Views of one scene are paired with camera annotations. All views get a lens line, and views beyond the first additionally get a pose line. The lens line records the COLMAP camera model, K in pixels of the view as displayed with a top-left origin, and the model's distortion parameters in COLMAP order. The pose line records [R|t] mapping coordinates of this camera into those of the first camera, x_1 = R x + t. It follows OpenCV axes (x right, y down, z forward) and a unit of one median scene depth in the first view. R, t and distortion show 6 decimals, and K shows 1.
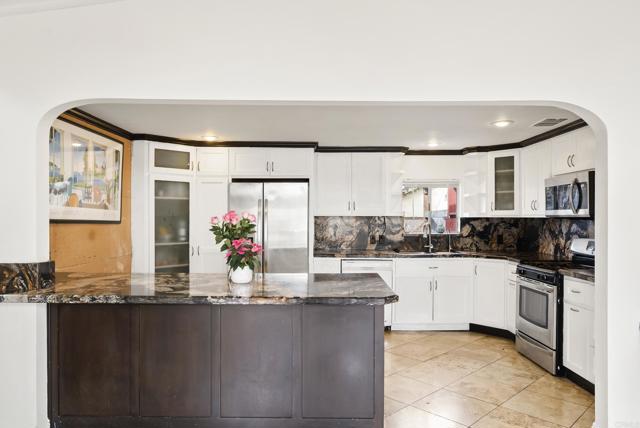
lens RADIAL K [[447.1, 0, 319.7], [0, 447.1, 216.7], [0, 0, 1]] dist [0.007382, -0.000293]
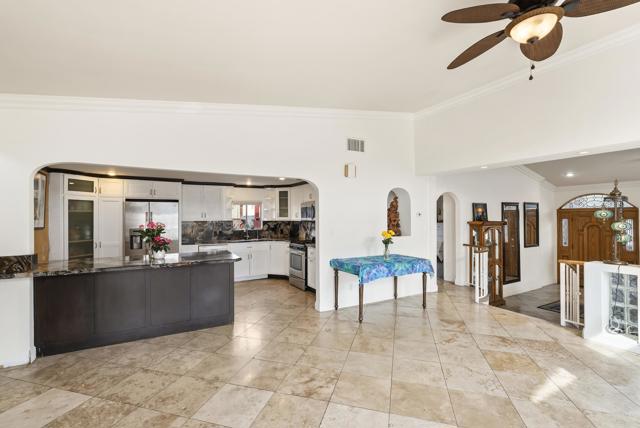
lens RADIAL K [[292.2, 0, 318.3], [0, 292.2, 215.7], [0, 0, 1]] dist [-0.004468, 0.000882]
pose [[0.873326, -0.003990, 0.487120, -0.104488], [0.005417, 0.999984, -0.001521, -0.019506], [-0.487106, 0.003967, 0.873334, -0.255632]]
